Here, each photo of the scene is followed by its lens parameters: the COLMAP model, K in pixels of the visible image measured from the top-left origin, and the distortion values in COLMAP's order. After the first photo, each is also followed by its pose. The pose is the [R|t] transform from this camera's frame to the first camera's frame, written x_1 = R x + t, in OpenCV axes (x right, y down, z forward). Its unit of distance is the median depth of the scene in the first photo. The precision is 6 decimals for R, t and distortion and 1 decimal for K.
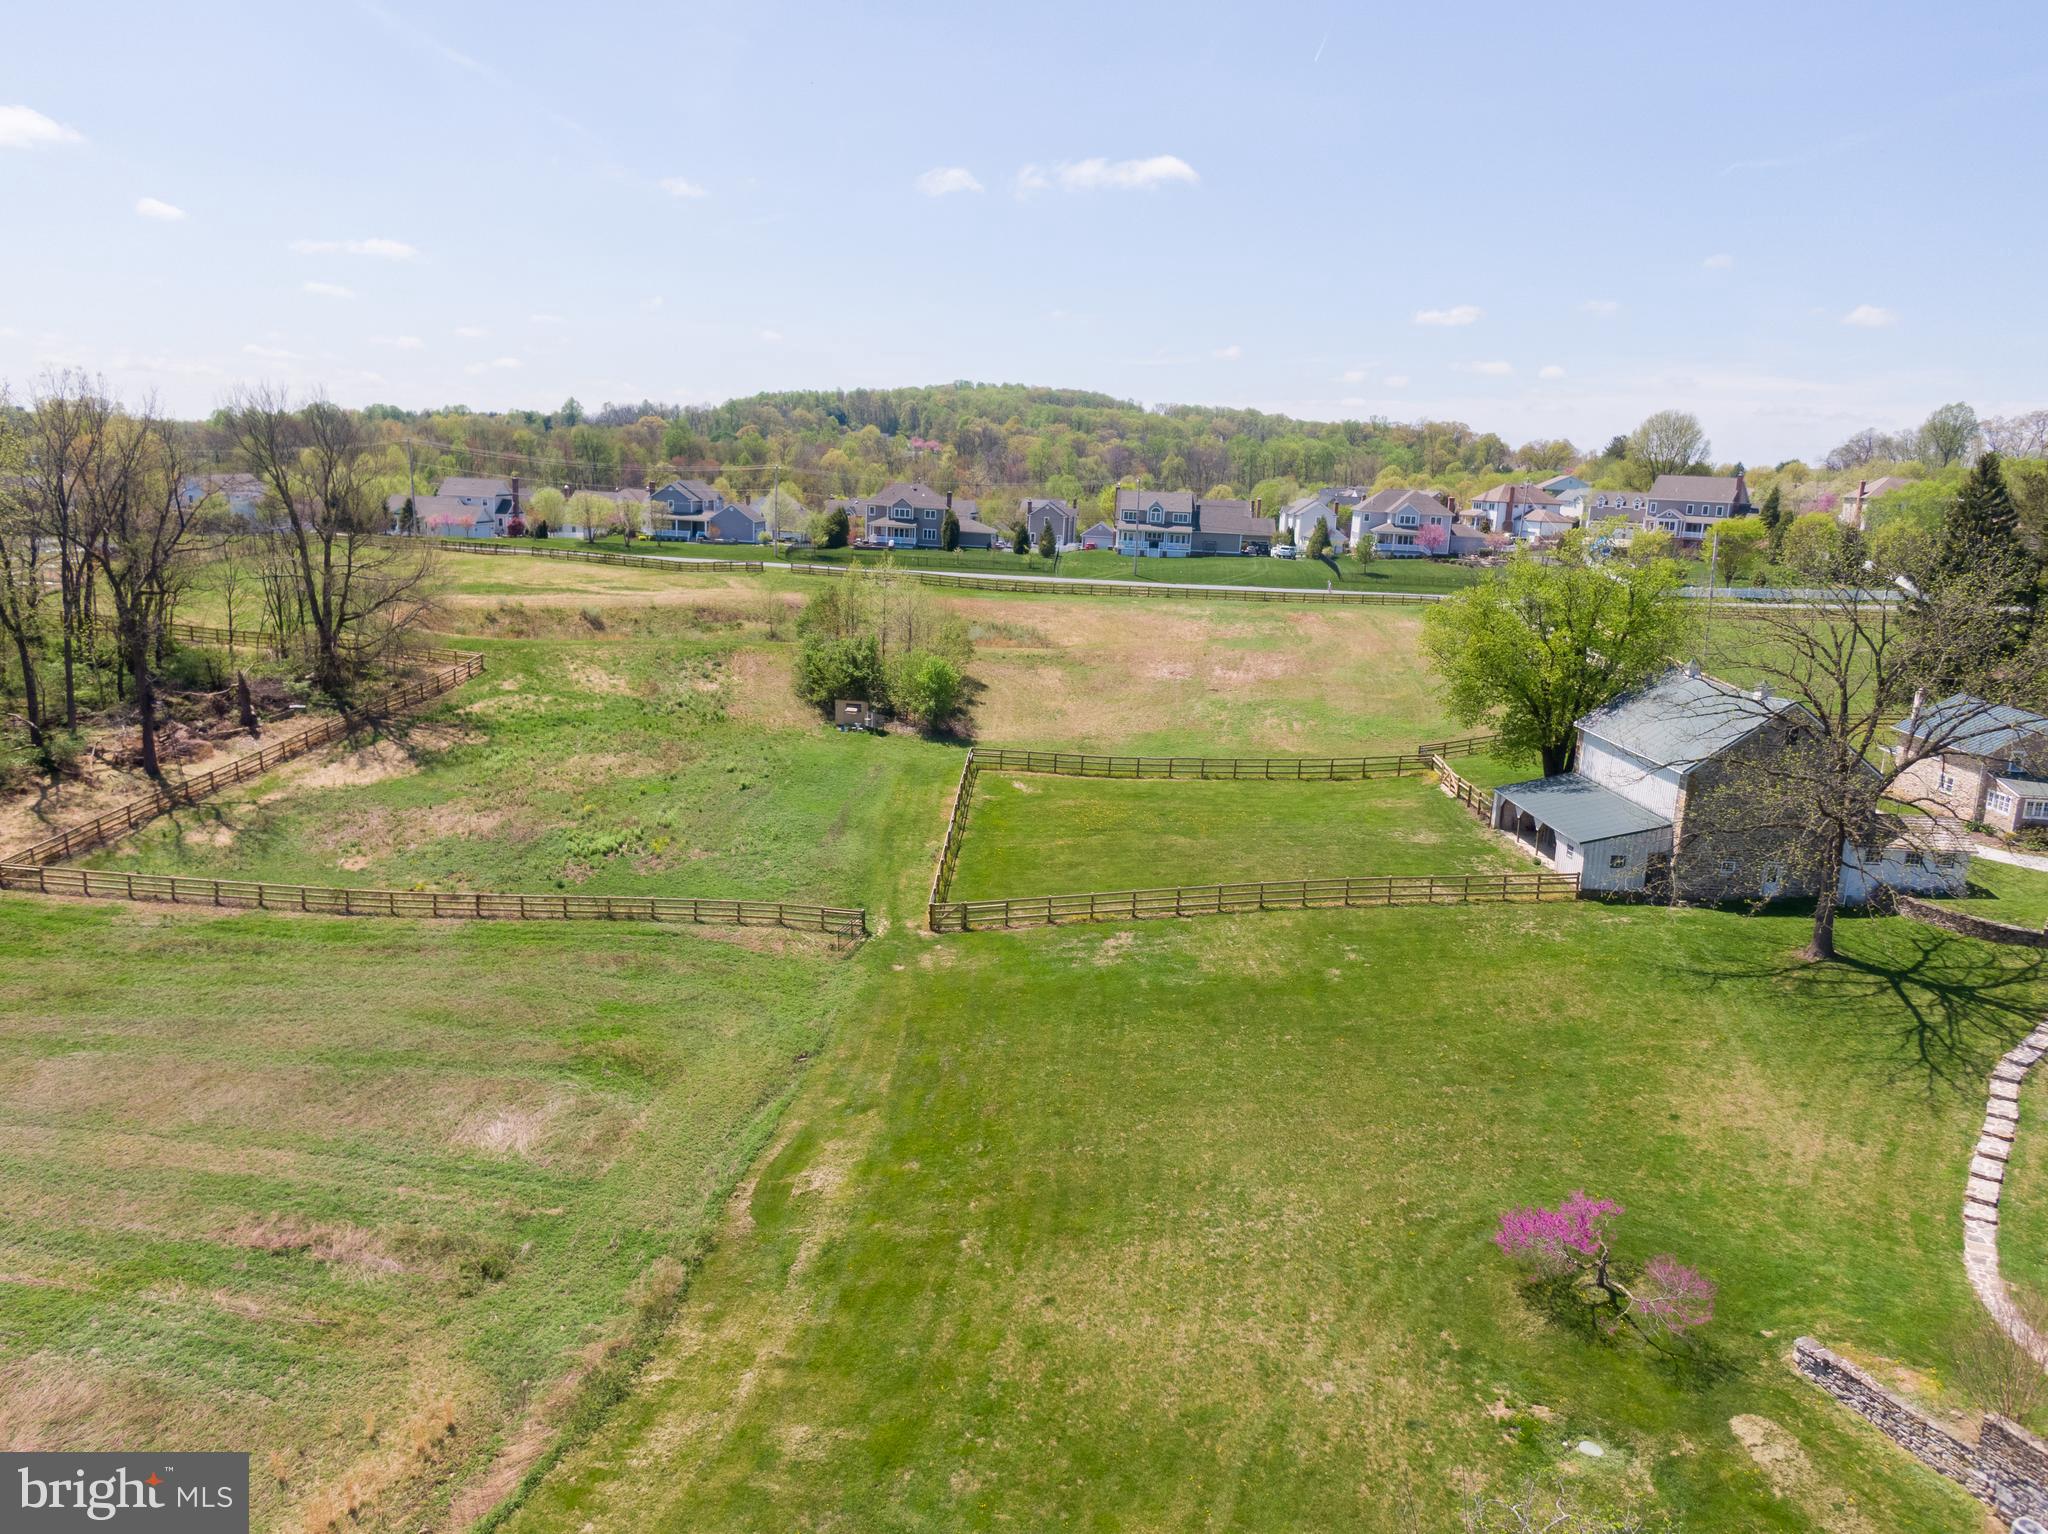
lens RADIAL K [[1465.4, 0, 1027.2], [0, 1465.4, 766.6], [0, 0, 1]] dist [0.026587, -0.036414]
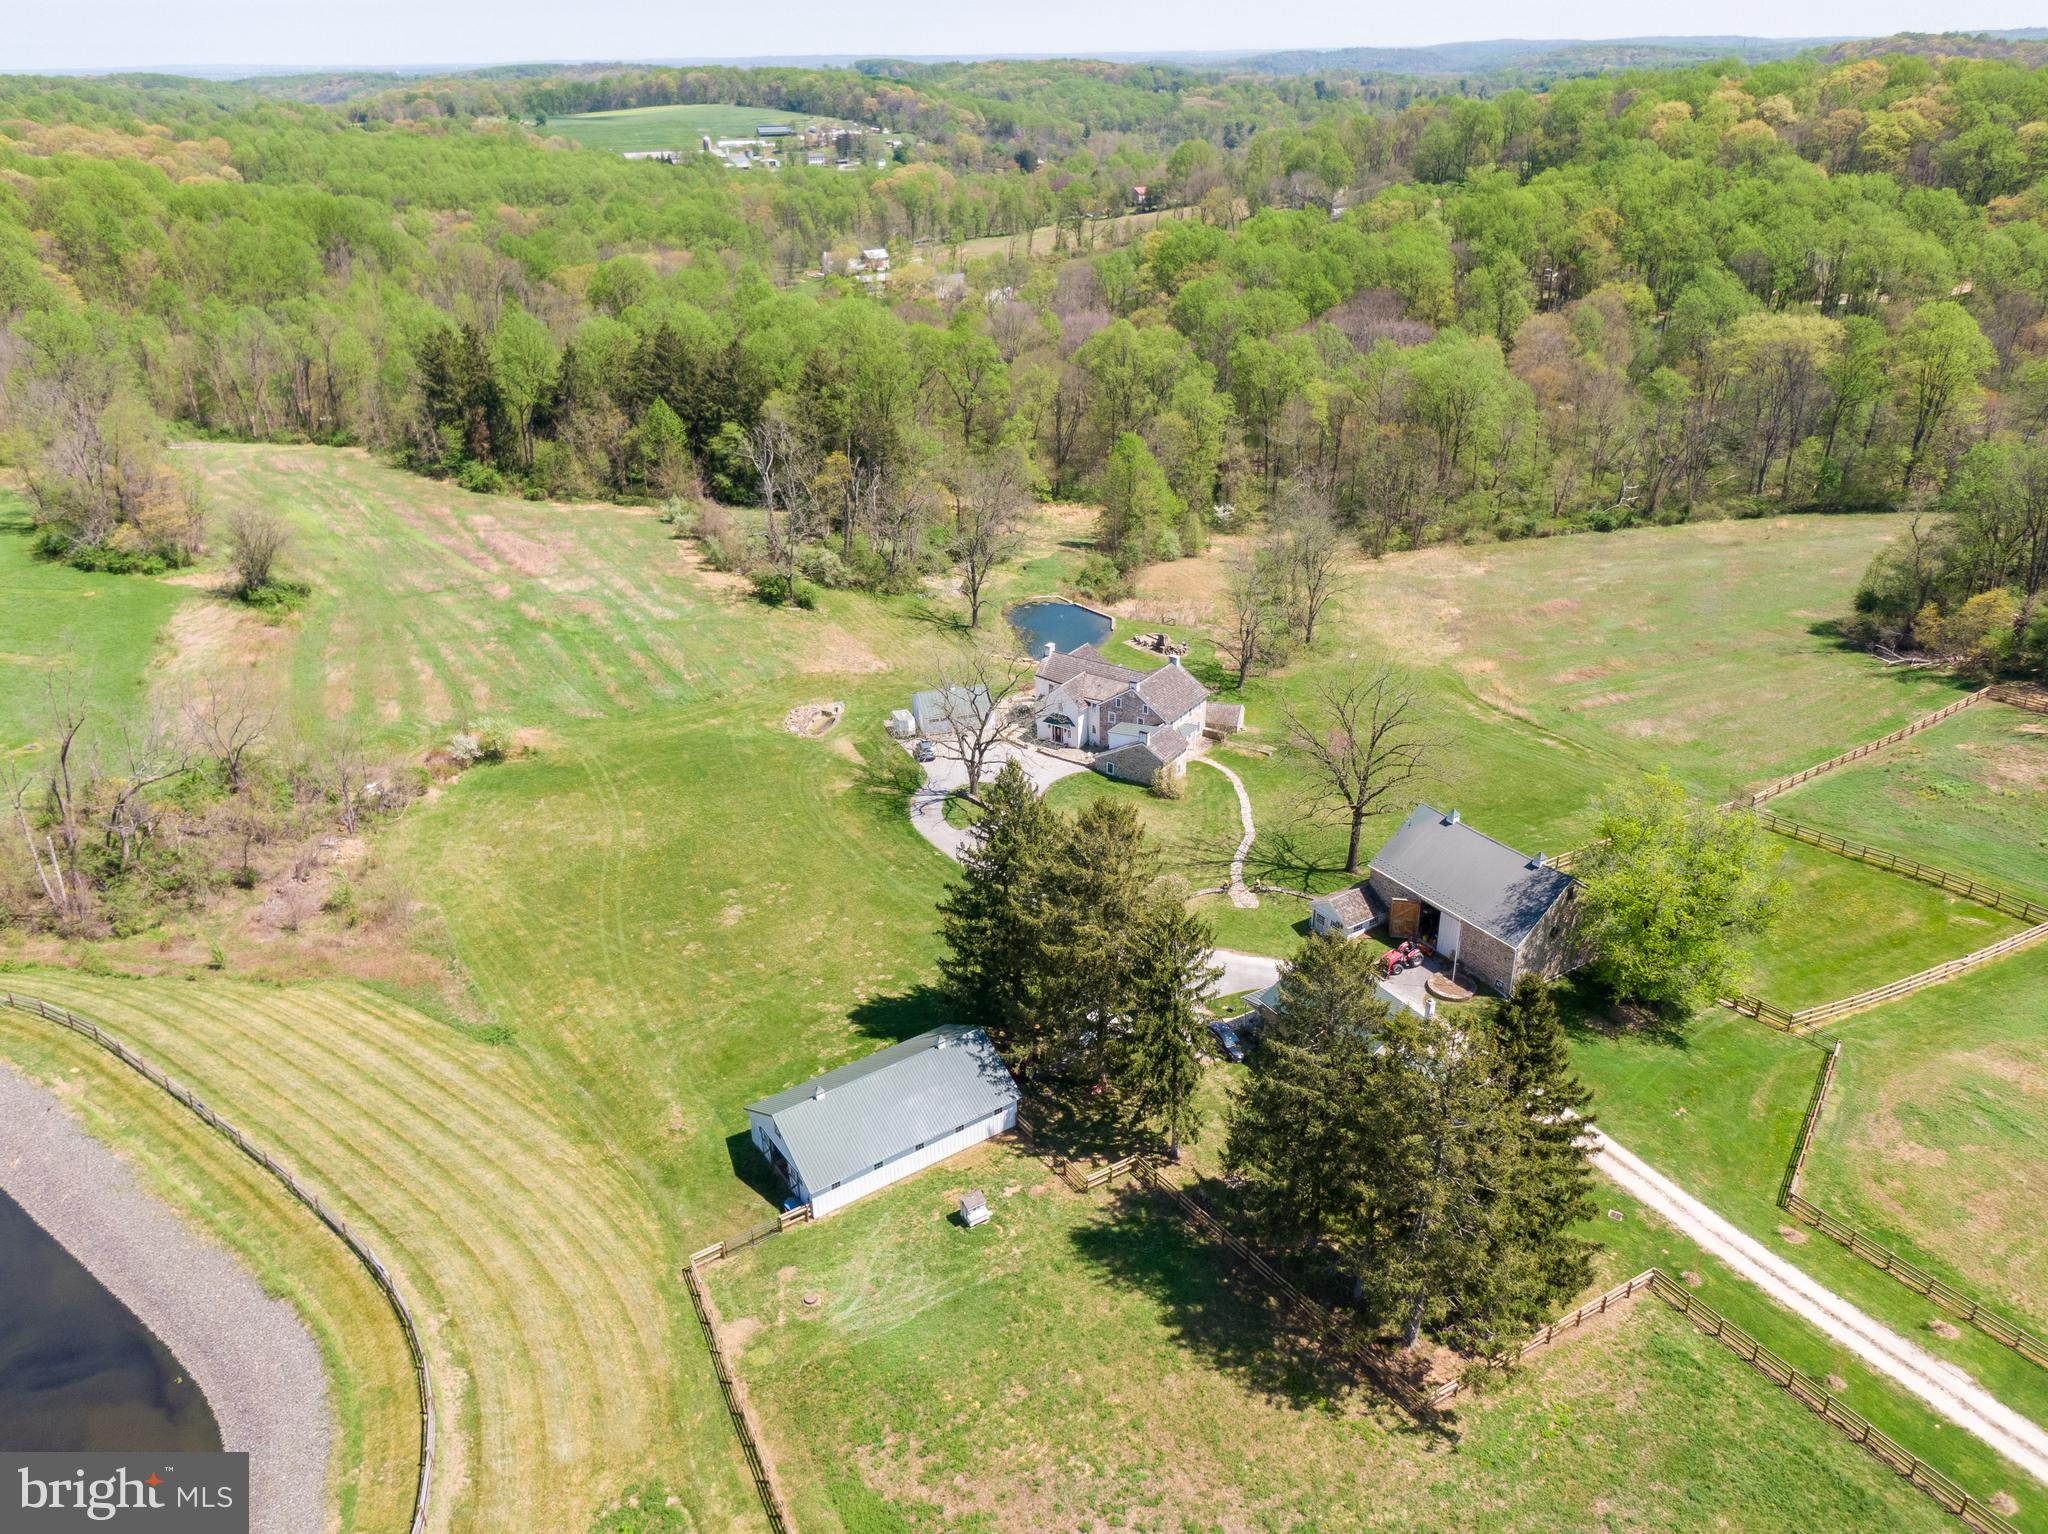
lens RADIAL K [[1455.1, 0, 1026.6], [0, 1455.1, 761.2], [0, 0, 1]] dist [0.033087, -0.054830]
pose [[-0.847725, 0.202662, -0.490194, 1.847014], [-0.126376, 0.820358, 0.557711, -1.002535], [0.515161, 0.534734, -0.669827, 2.049221]]
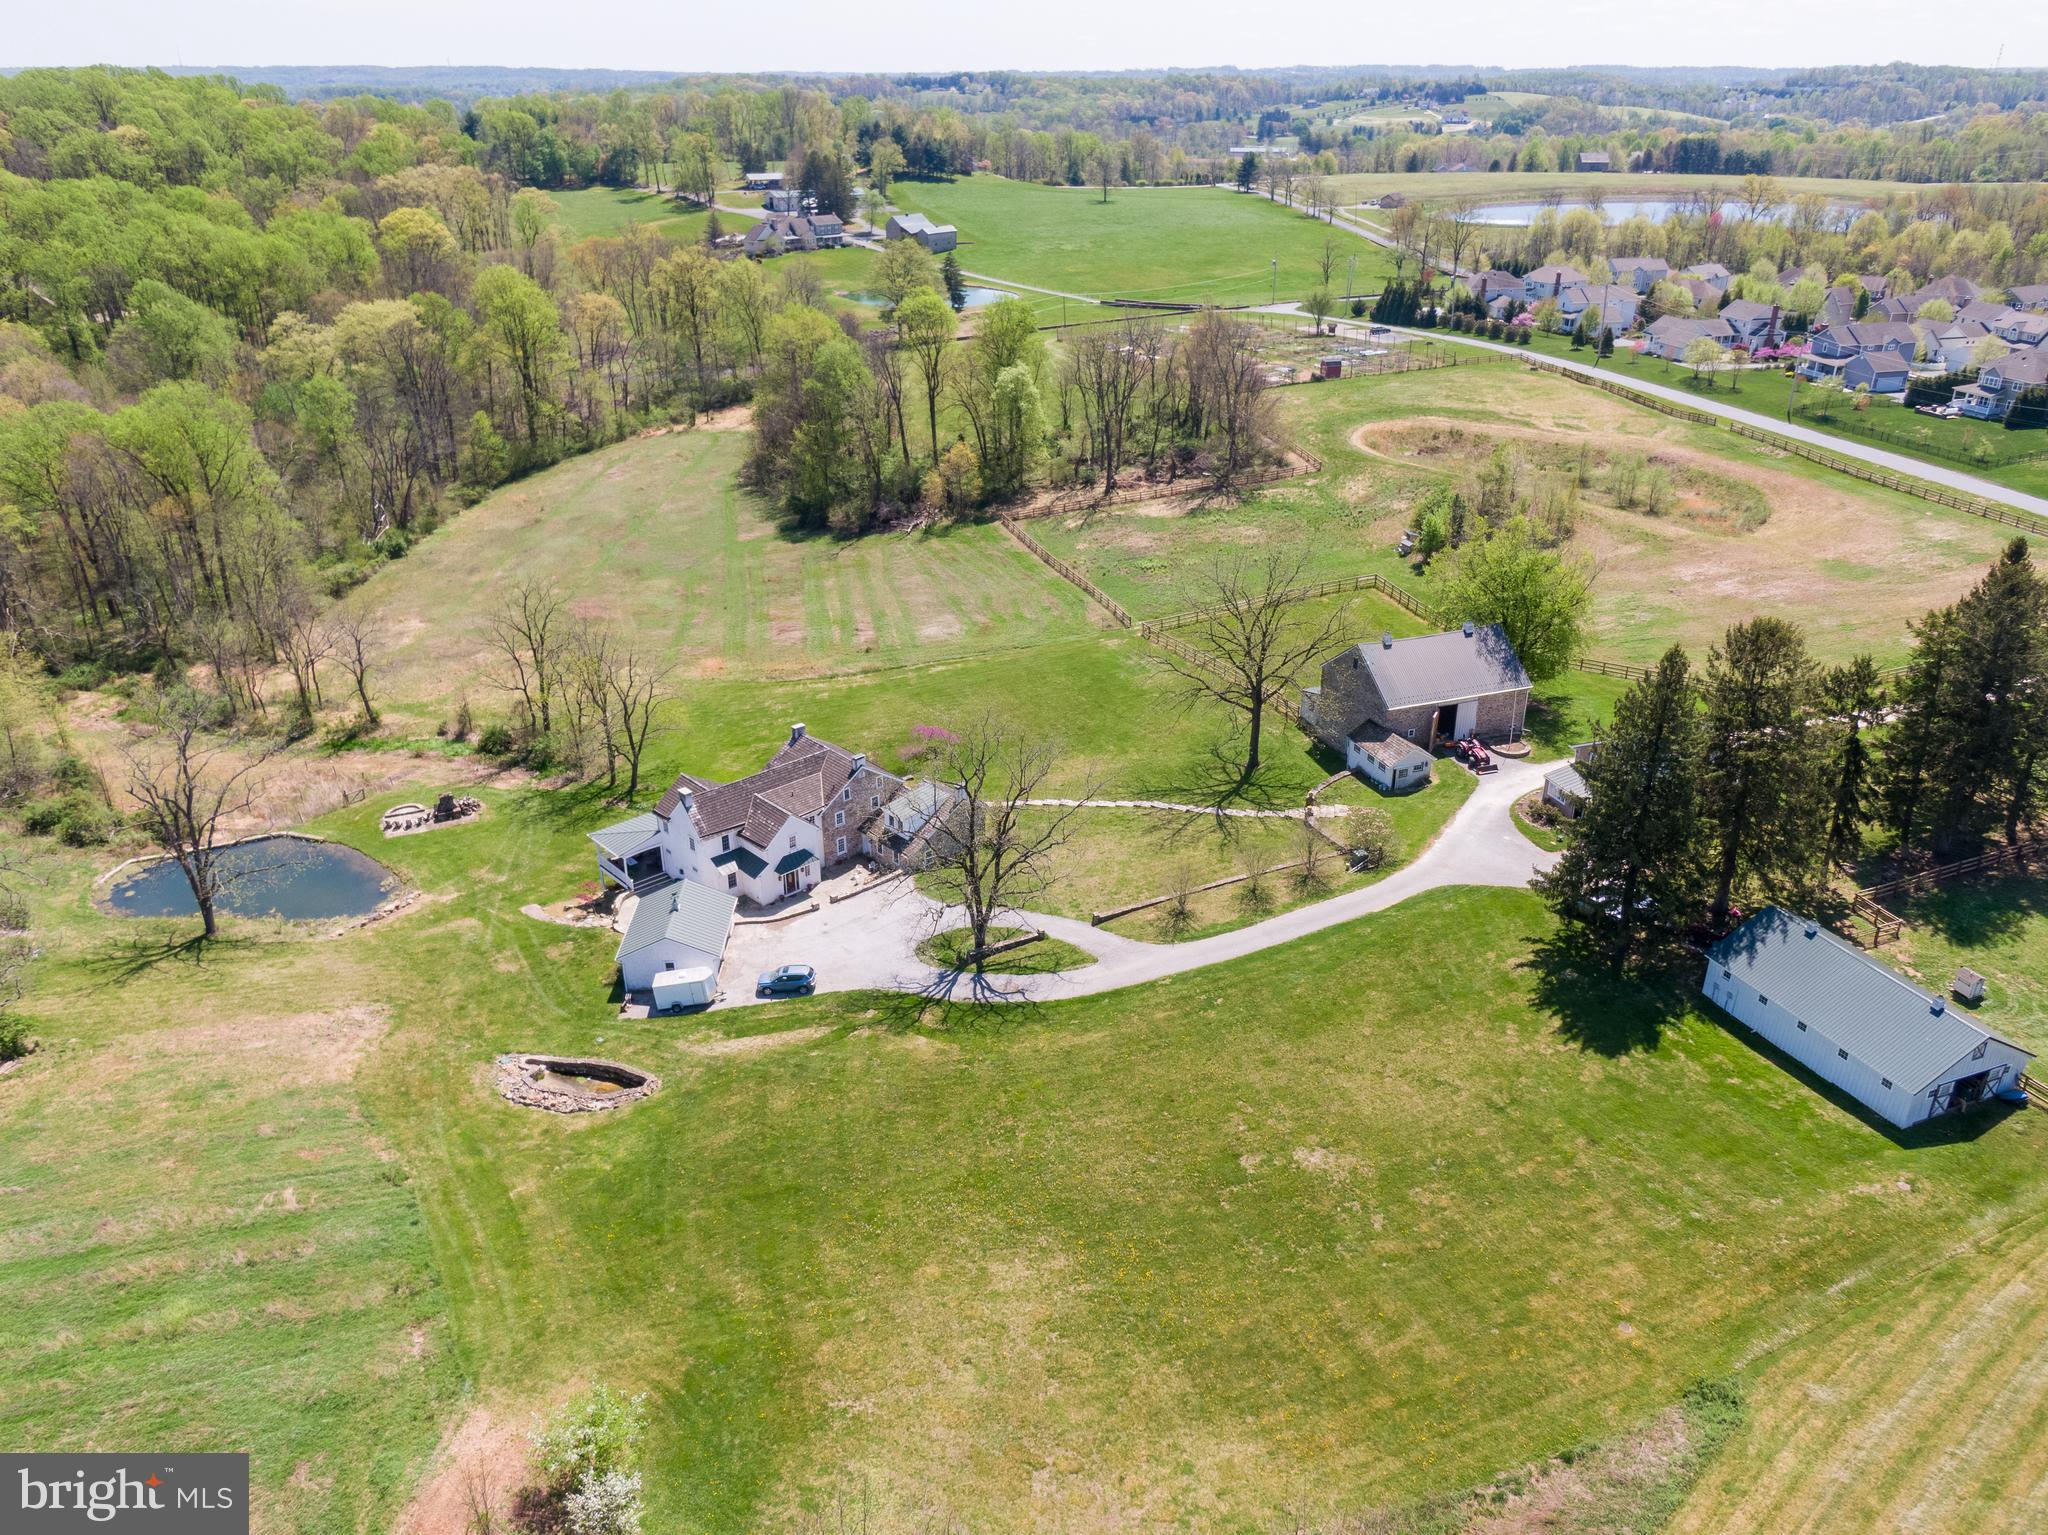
lens RADIAL K [[1435.6, 0, 1021.5], [0, 1435.6, 767.4], [0, 0, 1]] dist [0.055668, -0.093753]
pose [[0.326892, 0.365025, -0.871721, 2.143271], [-0.169664, 0.930077, 0.325838, -0.434170], [0.929707, 0.041386, 0.365966, 0.067931]]
